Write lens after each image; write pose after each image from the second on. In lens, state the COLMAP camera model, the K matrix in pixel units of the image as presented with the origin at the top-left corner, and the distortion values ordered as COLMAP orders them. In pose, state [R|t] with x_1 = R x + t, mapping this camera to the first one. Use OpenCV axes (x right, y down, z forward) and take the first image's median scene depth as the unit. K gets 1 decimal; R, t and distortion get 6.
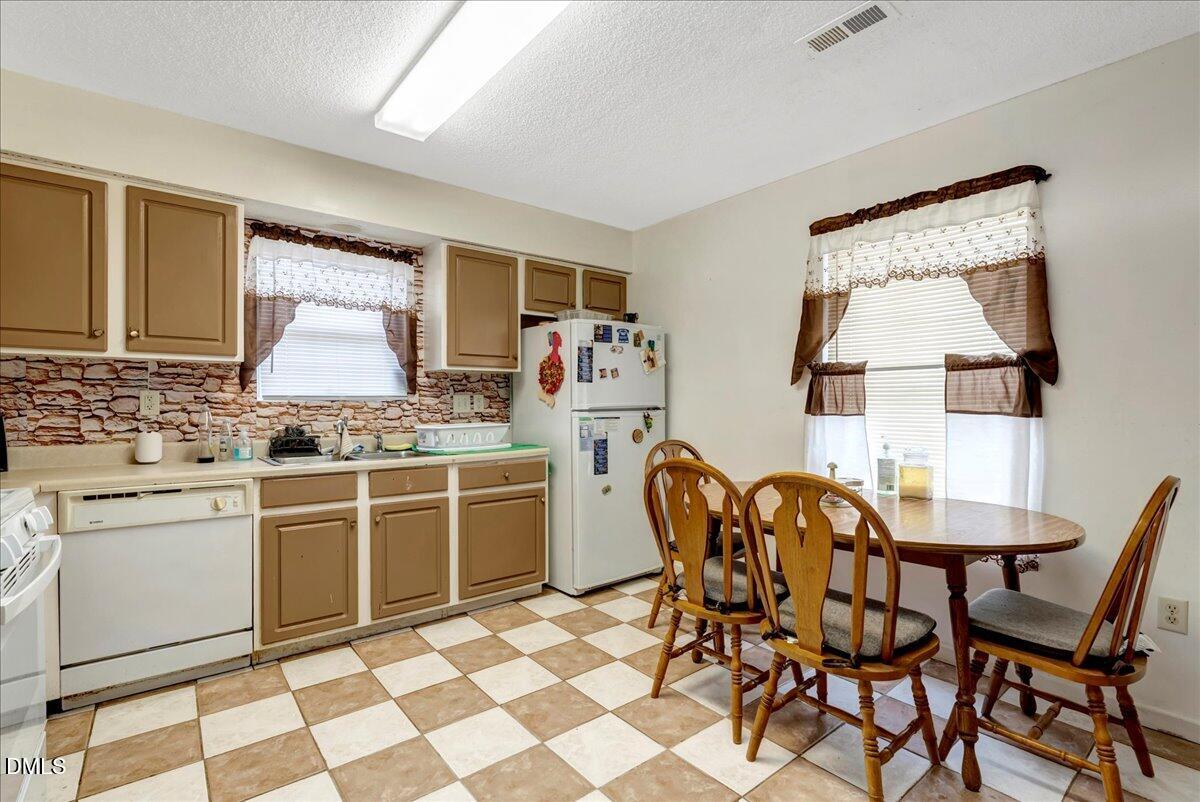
lens RADIAL K [[554.7, 0, 600.0], [0, 554.7, 401.0], [0, 0, 1]] dist [-0.004322, -0.000262]
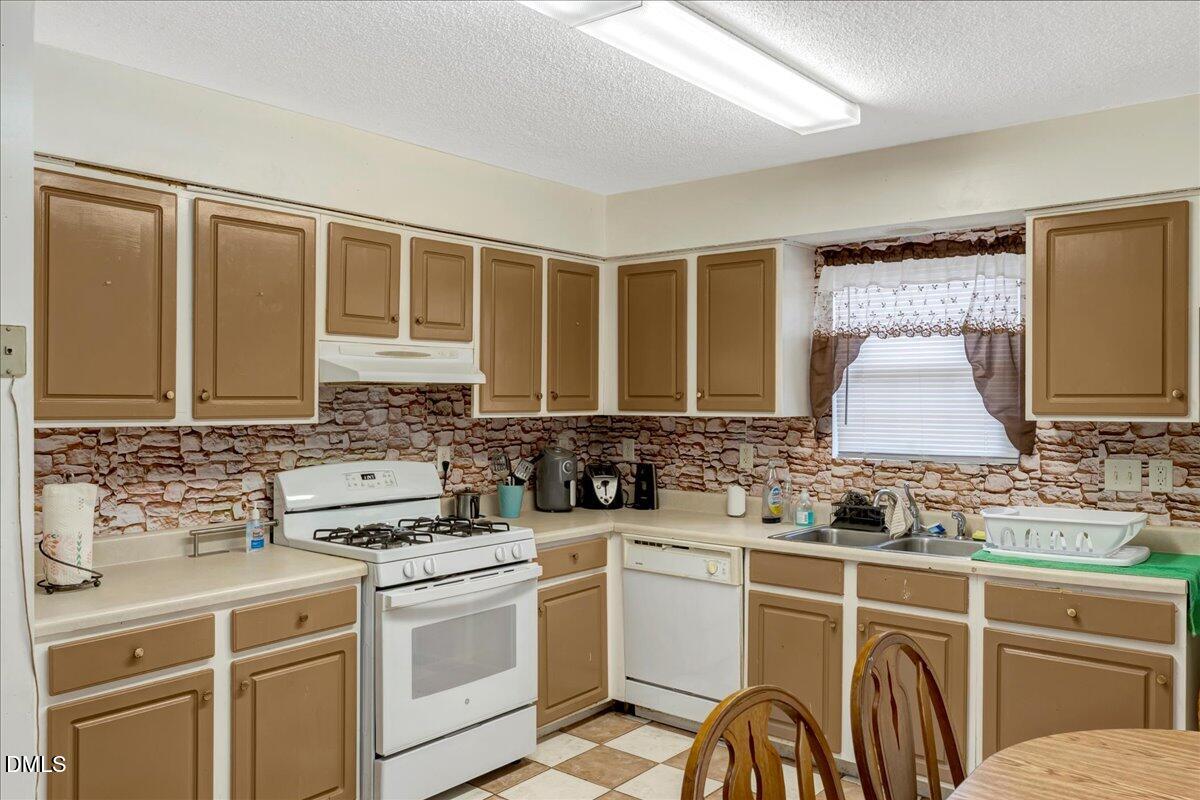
lens RADIAL K [[919.4, 0, 601.9], [0, 919.4, 383.6], [0, 0, 1]] dist [-0.003236, 0.000431]
pose [[0.211115, -0.014156, -0.977359, 0.750100], [0.003693, 0.999900, -0.013685, -0.104372], [0.977454, -0.000721, 0.211146, 0.384105]]
